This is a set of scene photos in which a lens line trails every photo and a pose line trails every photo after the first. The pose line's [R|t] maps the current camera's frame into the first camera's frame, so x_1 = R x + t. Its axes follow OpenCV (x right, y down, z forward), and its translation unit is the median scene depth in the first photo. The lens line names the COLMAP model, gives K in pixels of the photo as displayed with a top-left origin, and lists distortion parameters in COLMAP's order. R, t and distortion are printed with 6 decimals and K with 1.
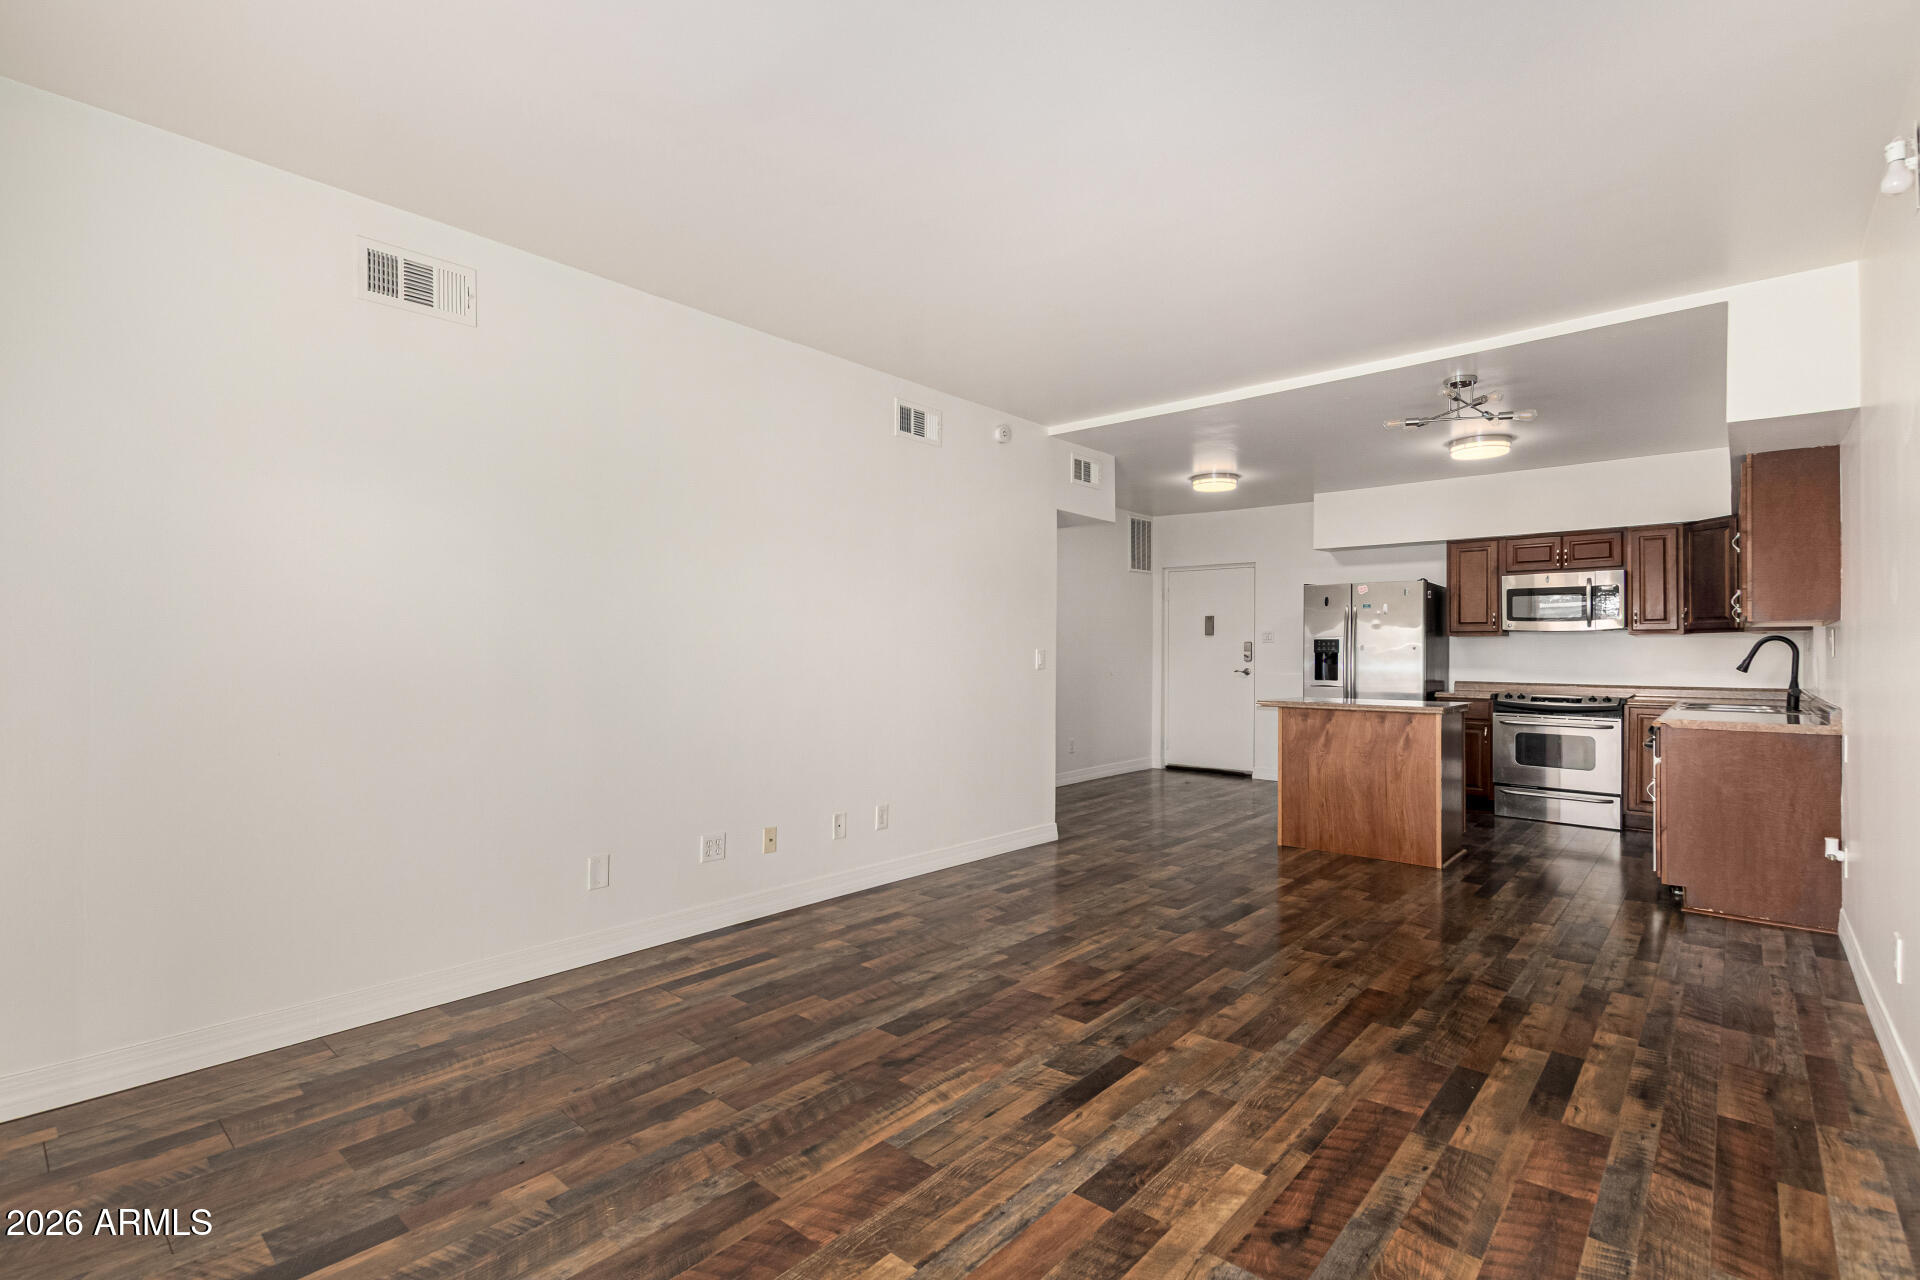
lens RADIAL K [[878.0, 0, 956.4], [0, 878.0, 642.9], [0, 0, 1]] dist [0.002783, -0.000859]
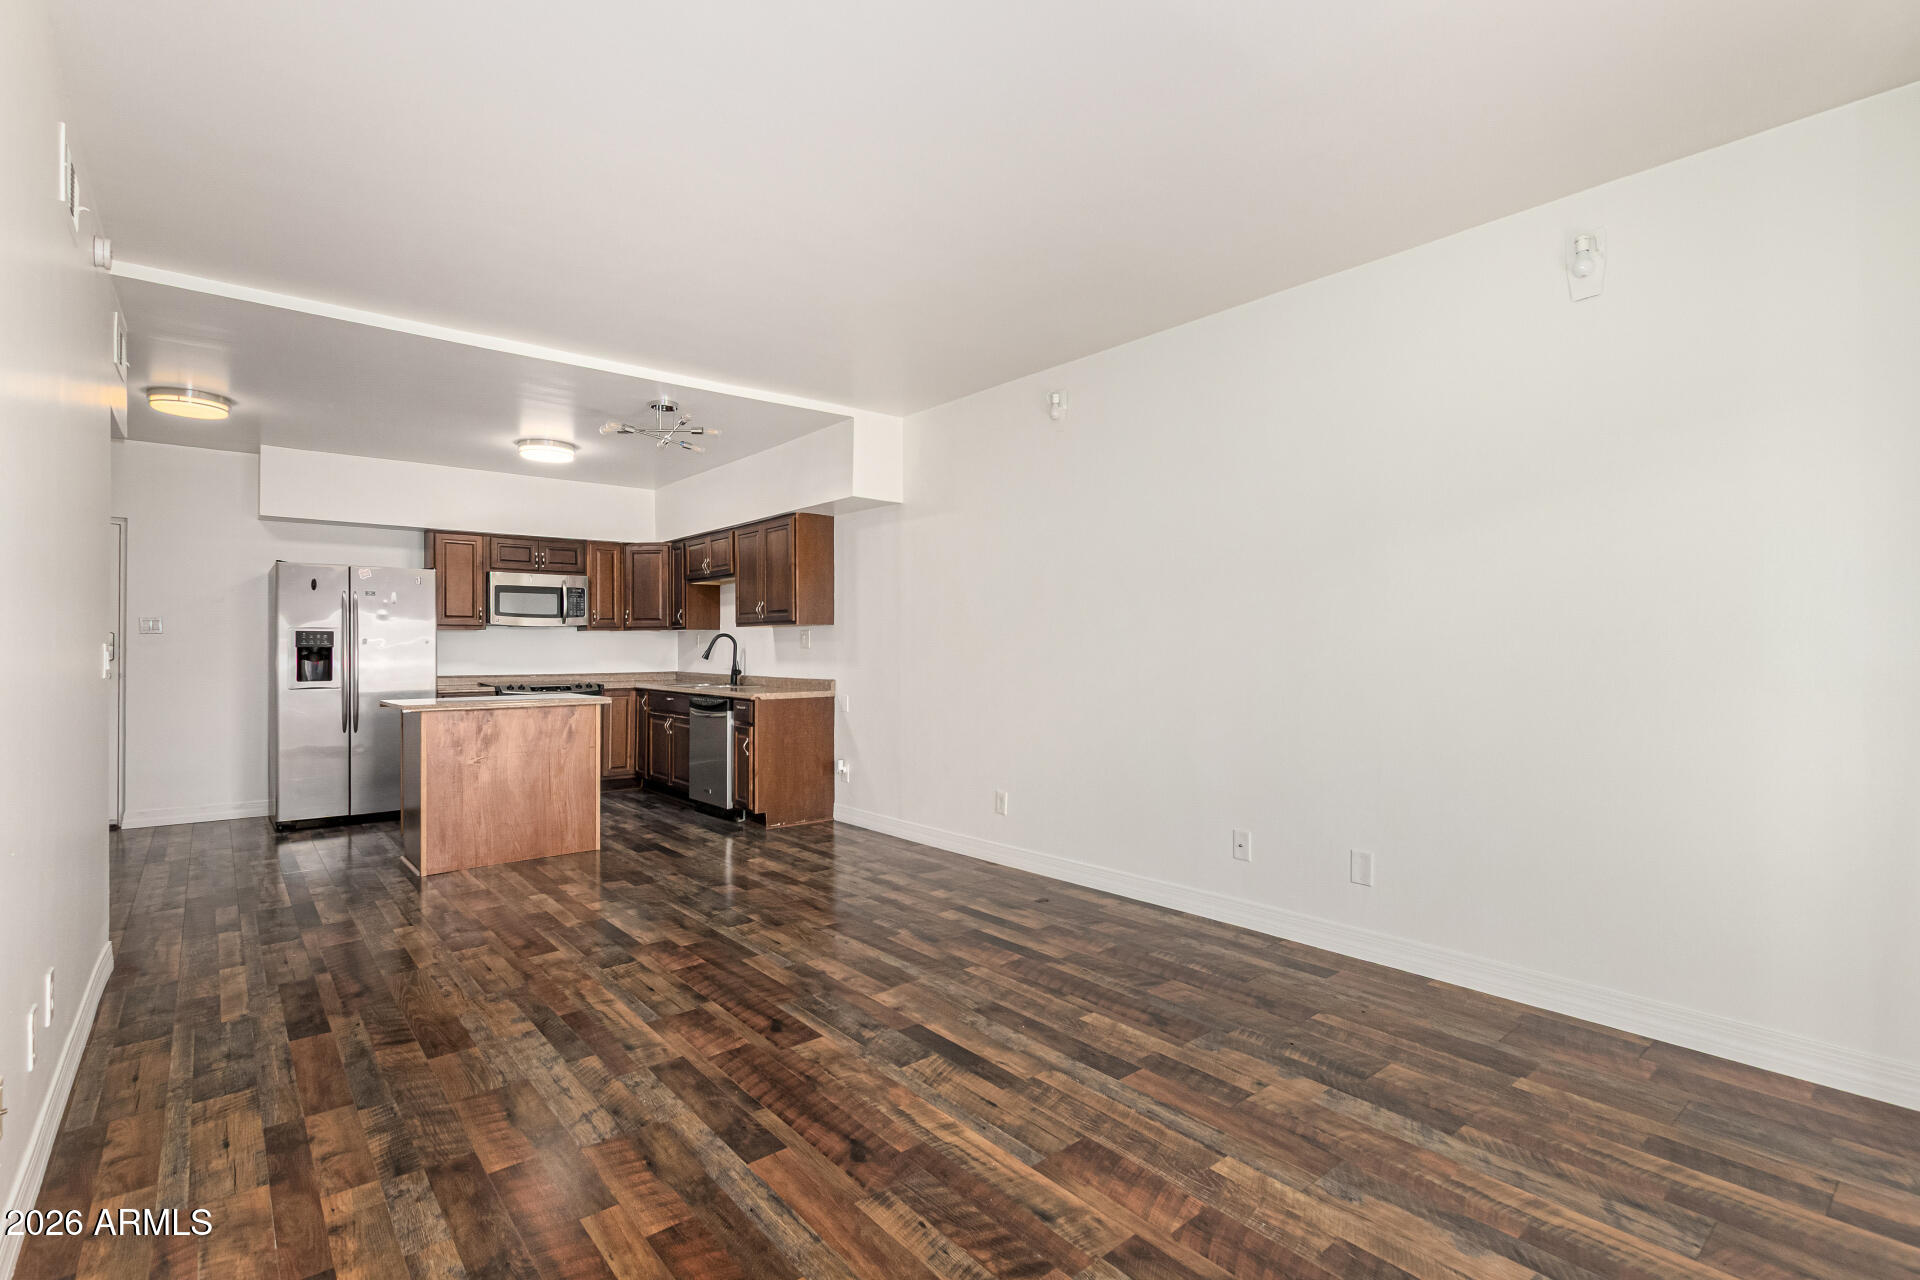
lens RADIAL K [[892.0, 0, 964.6], [0, 892.0, 642.4], [0, 0, 1]] dist [0.006975, -0.001627]
pose [[0.147074, 0.000747, 0.989125, -0.636161], [-0.007445, 0.999972, 0.000352, 0.003743], [-0.989098, -0.007416, 0.147075, 0.571202]]
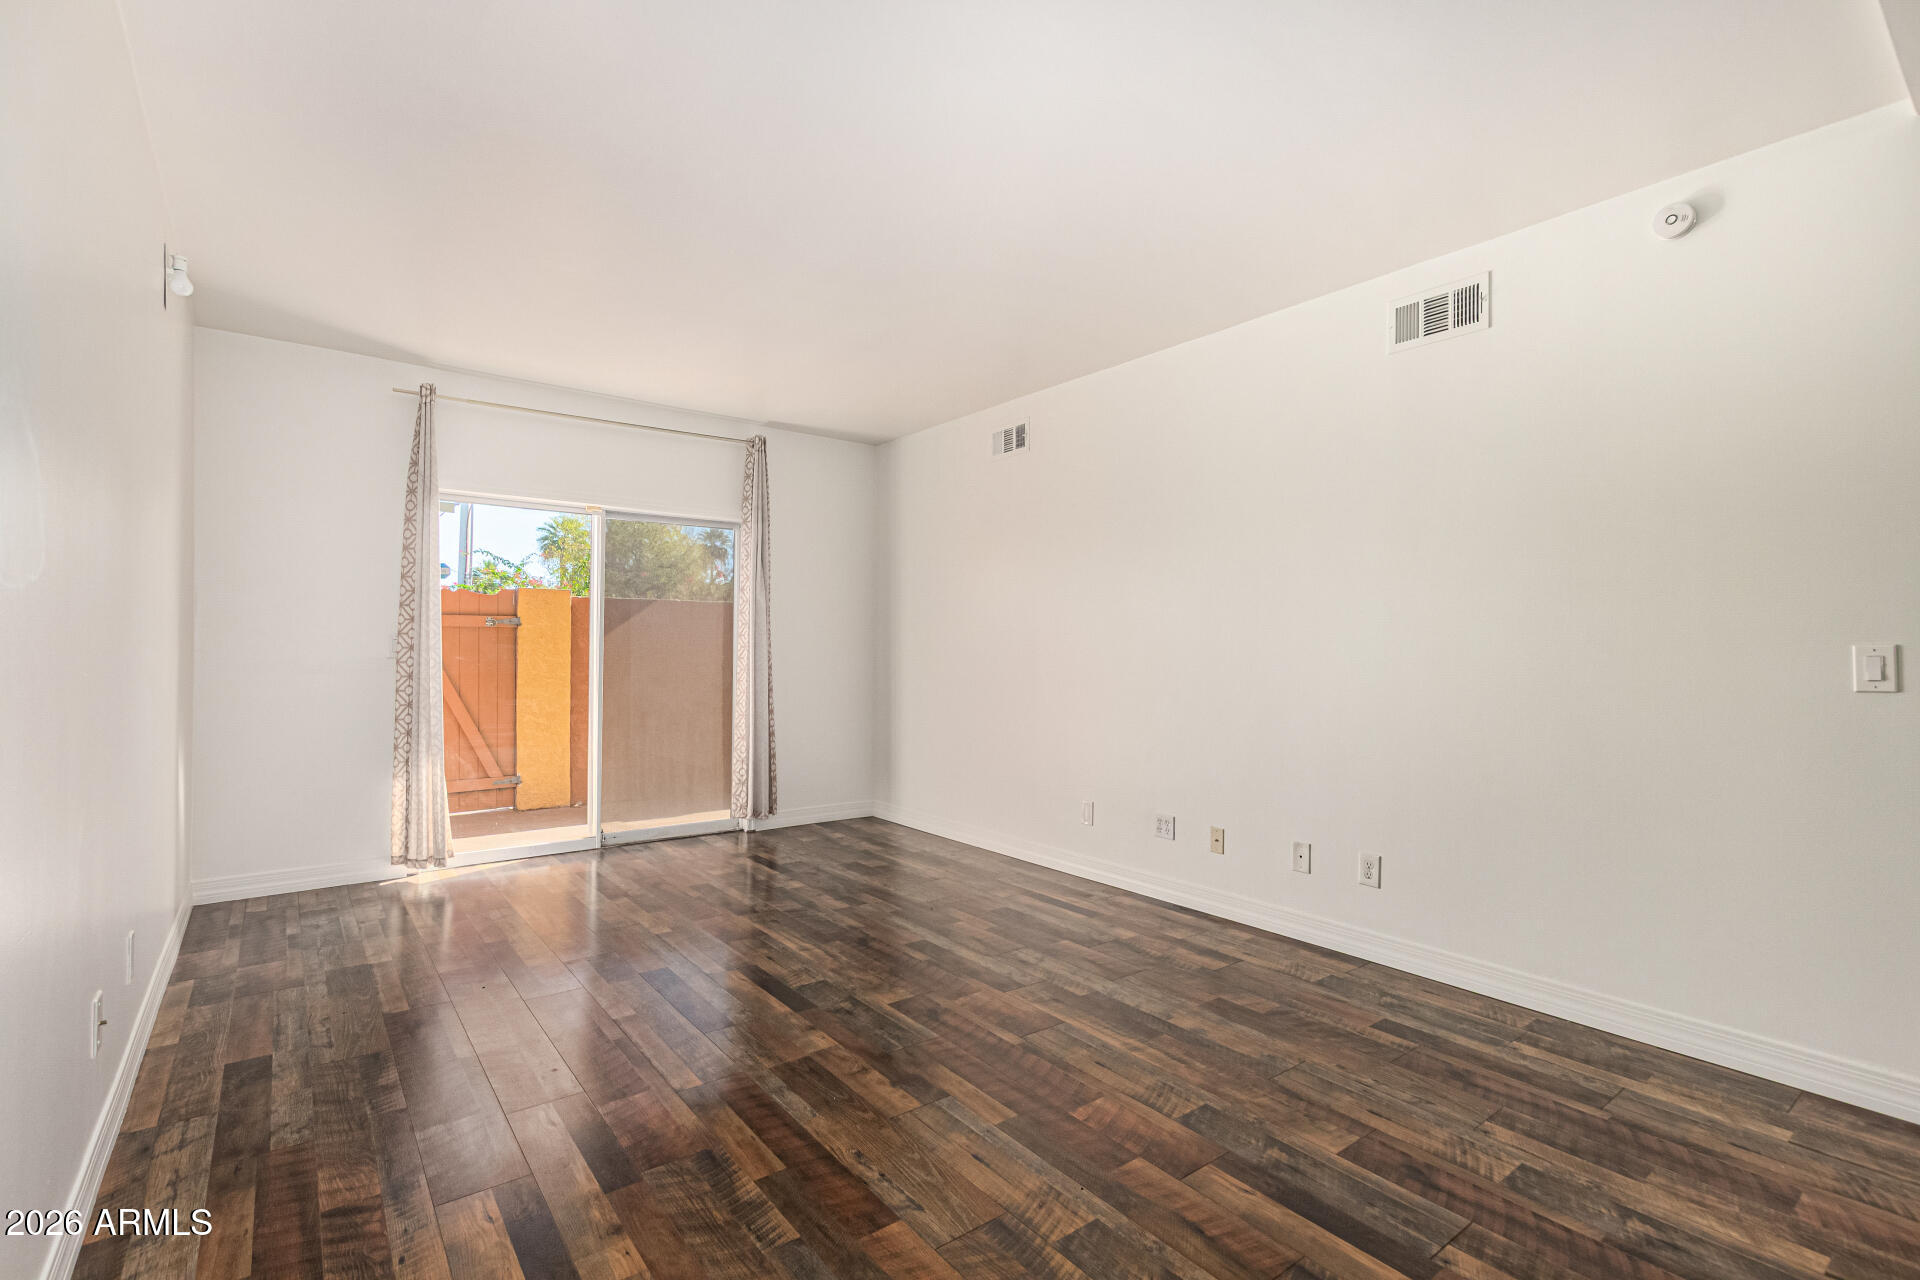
lens RADIAL K [[874.2, 0, 966.7], [0, 874.2, 646.4], [0, 0, 1]] dist [0.004407, 0.000007]
pose [[-0.182537, -0.010766, -0.983140, 0.927153], [0.002795, 0.999930, -0.011469, 0.018660], [0.983195, -0.004841, -0.182494, 1.033555]]
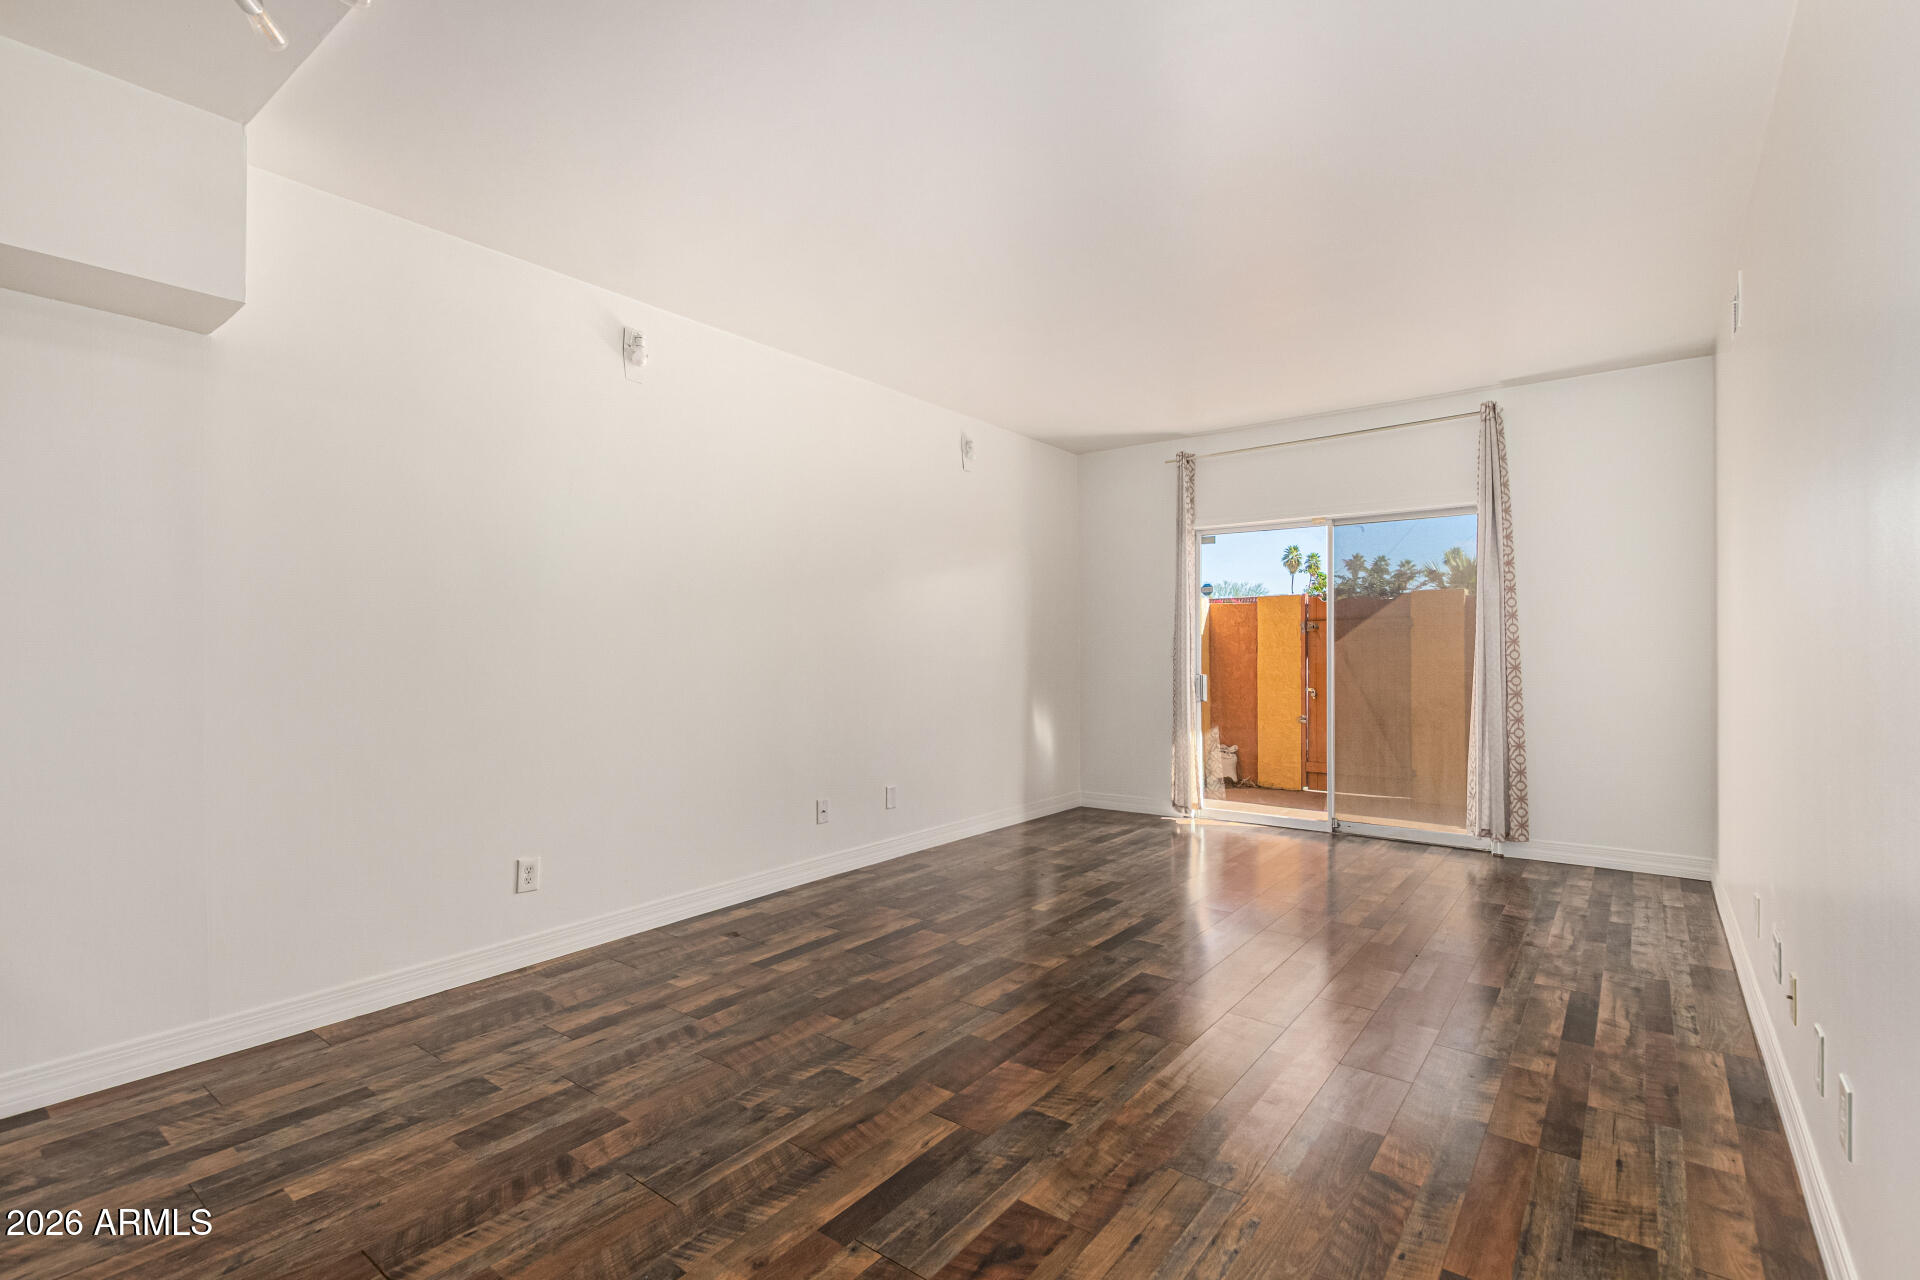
lens RADIAL K [[884.7, 0, 969.2], [0, 884.7, 654.1], [0, 0, 1]] dist [0.007201, -0.001254]
pose [[-0.997240, -0.000425, -0.074242, 0.366019], [0.000049, 0.999980, -0.006375, 0.024963], [0.074243, -0.006361, -0.997220, 1.711303]]
